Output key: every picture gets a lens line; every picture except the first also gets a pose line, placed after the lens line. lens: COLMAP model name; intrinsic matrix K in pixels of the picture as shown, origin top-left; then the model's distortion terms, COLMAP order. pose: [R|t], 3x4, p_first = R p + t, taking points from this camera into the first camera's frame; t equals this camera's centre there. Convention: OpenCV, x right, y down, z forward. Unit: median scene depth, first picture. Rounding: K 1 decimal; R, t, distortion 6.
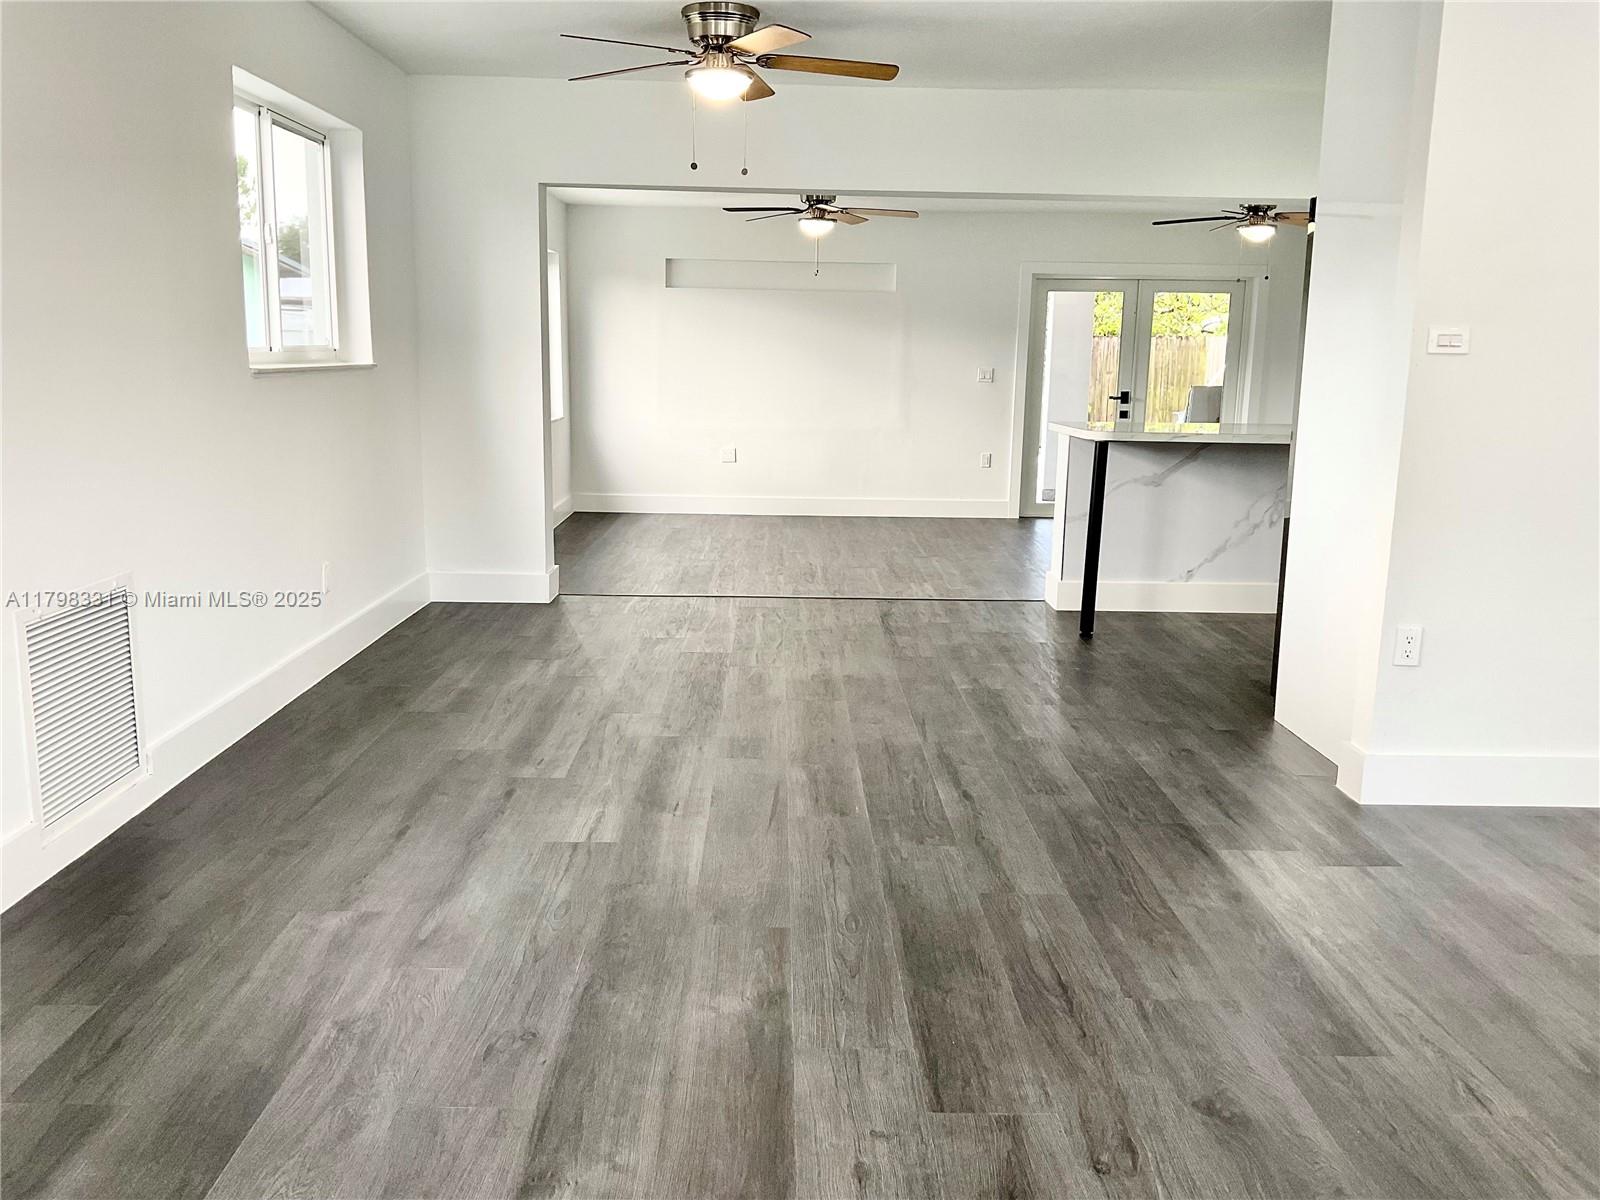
lens RADIAL K [[1321.6, 0, 798.7], [0, 1321.6, 608.1], [0, 0, 1]] dist [0.114769, -0.217695]
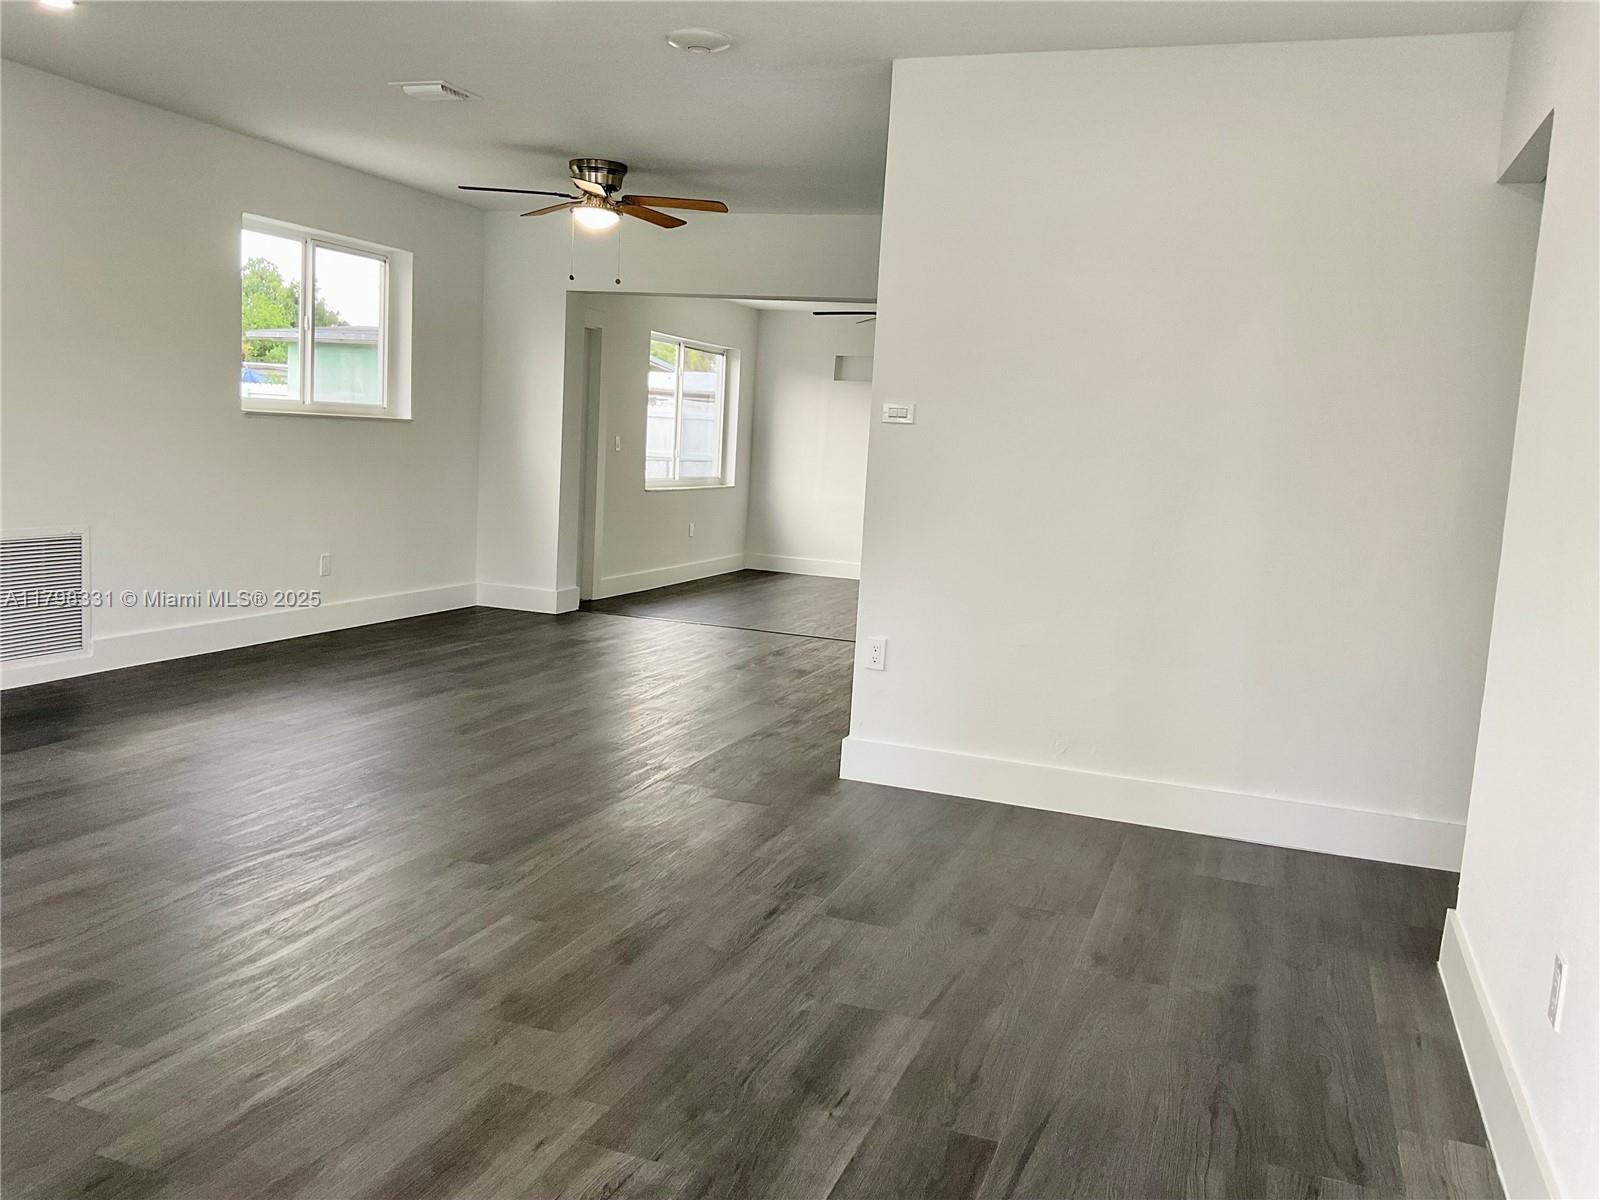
lens RADIAL K [[1321.6, 0, 798.7], [0, 1321.6, 608.1], [0, 0, 1]] dist [0.114769, -0.217695]
pose [[0.932435, 0.083807, -0.351486, 0.469719], [-0.110434, 0.992284, -0.056368, 0.036584], [0.344050, 0.091375, 0.934495, -0.107027]]
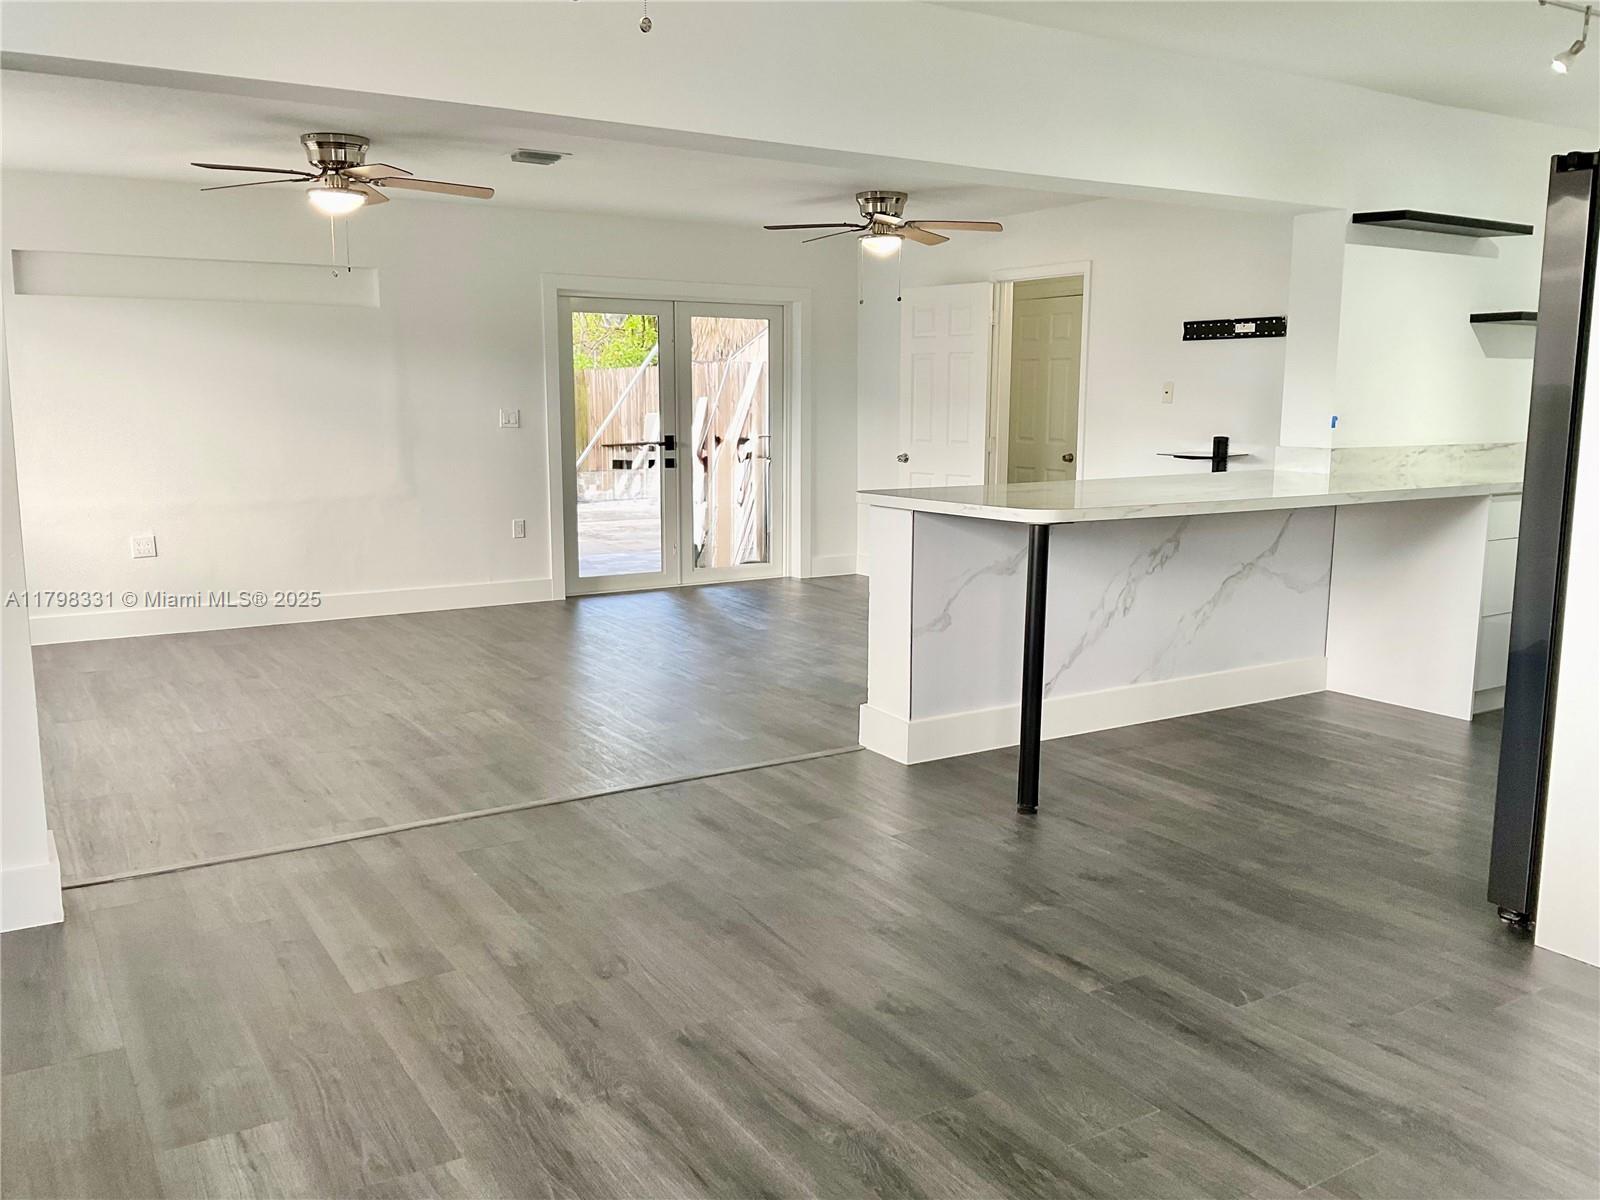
lens RADIAL K [[1321.6, 0, 798.7], [0, 1321.6, 608.1], [0, 0, 1]] dist [0.114769, -0.217695]
pose [[0.853463, -0.098303, 0.511798, -0.196845], [0.109774, 0.993926, 0.007850, -0.090214], [-0.509461, 0.049482, 0.859070, 0.433910]]
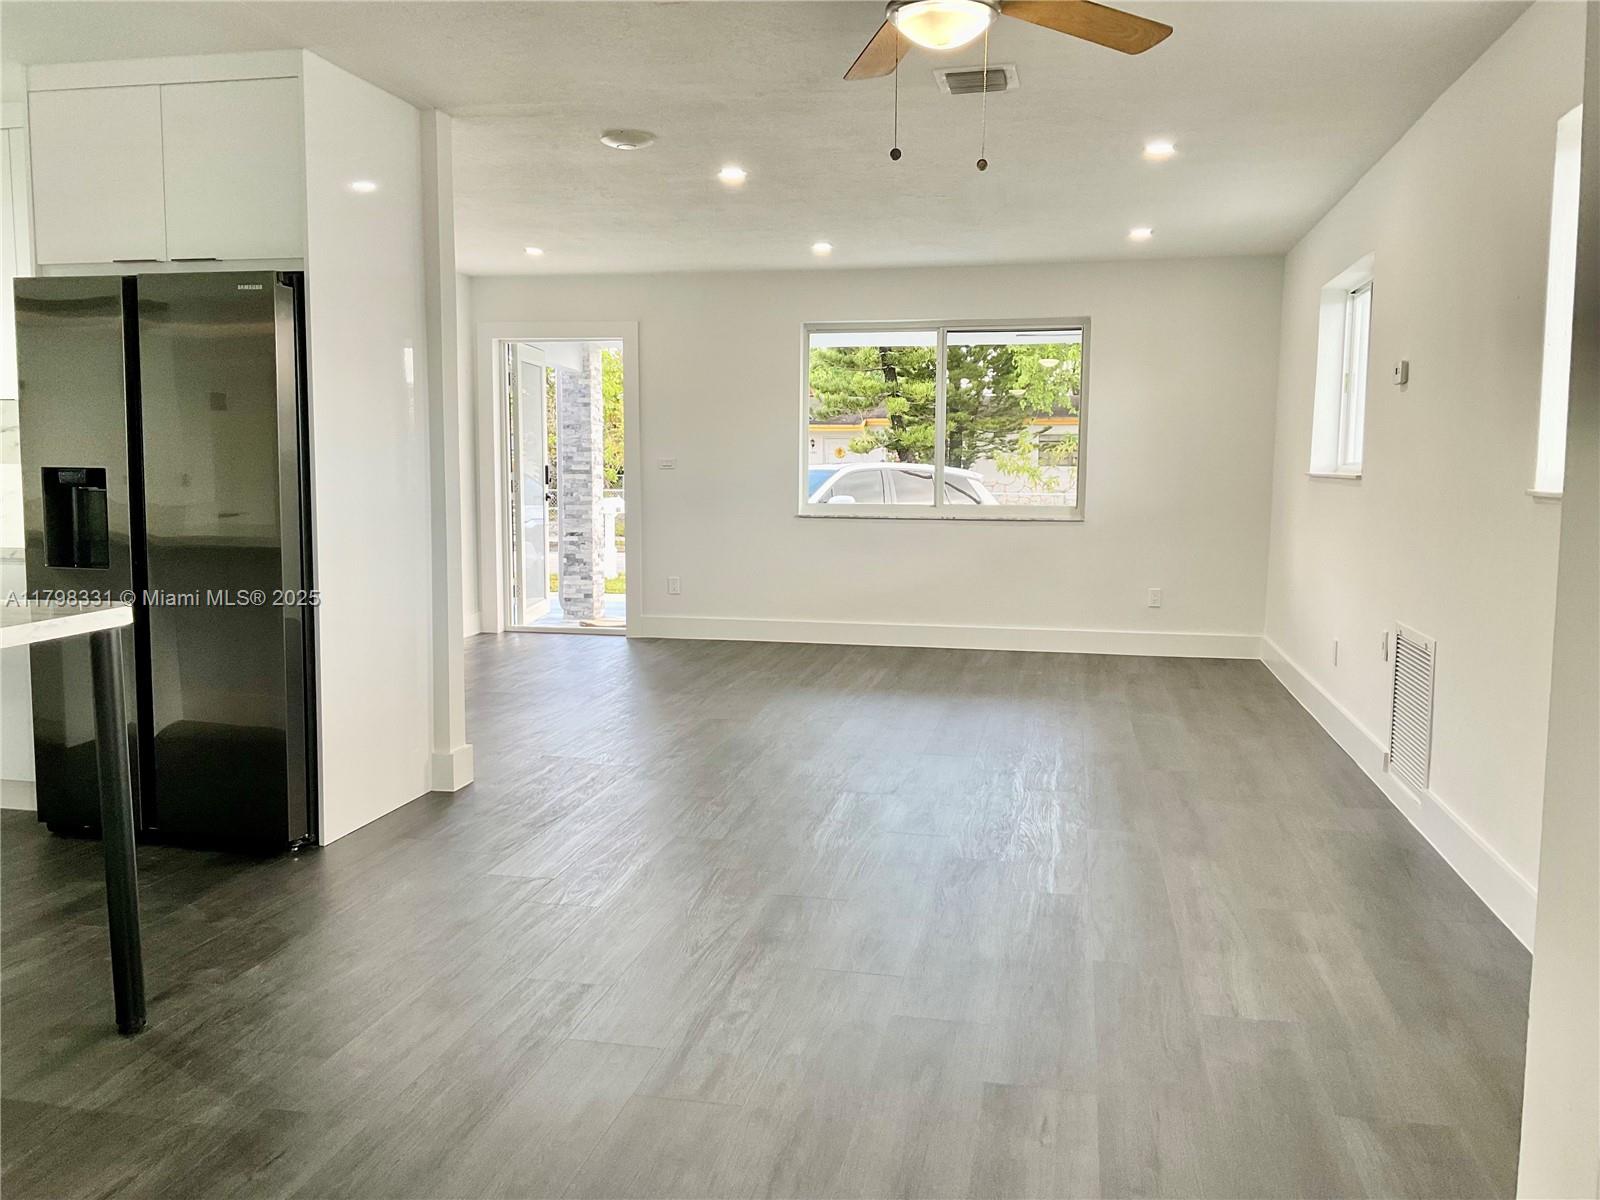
lens RADIAL K [[1321.6, 0, 798.7], [0, 1321.6, 608.1], [0, 0, 1]] dist [0.114769, -0.217695]
pose [[-0.975780, -0.047930, 0.213439, -0.100577], [0.017095, 0.956010, 0.292836, -0.238856], [-0.218086, 0.289393, -0.932036, 1.241821]]
